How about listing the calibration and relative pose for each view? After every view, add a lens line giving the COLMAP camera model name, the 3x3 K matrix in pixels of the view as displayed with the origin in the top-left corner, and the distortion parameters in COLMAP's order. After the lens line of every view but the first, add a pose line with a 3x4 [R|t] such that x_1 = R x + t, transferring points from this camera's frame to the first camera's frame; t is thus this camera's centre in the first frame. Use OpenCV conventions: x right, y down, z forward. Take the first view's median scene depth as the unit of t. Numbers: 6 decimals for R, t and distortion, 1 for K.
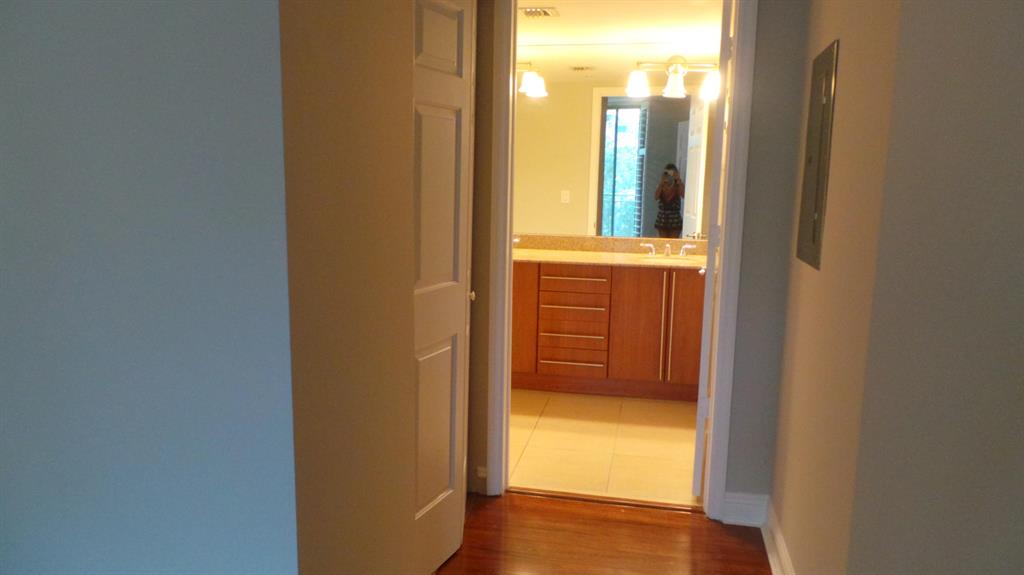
lens RADIAL K [[710.7, 0, 517.7], [0, 710.7, 296.0], [0, 0, 1]] dist [-0.003328, 0.006817]
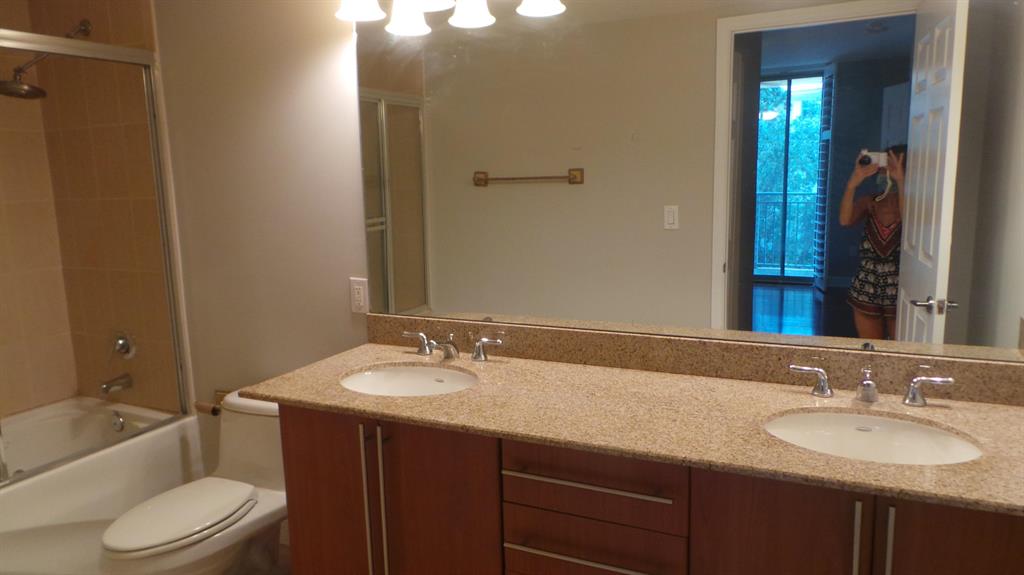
lens RADIAL K [[710.7, 0, 515.5], [0, 710.7, 287.8], [0, 0, 1]] dist [-0.003328, 0.006817]
pose [[0.968622, -0.004987, -0.248489, 0.093622], [0.002616, 0.999948, -0.009870, -0.083895], [0.248526, 0.008911, 0.968584, 0.444601]]
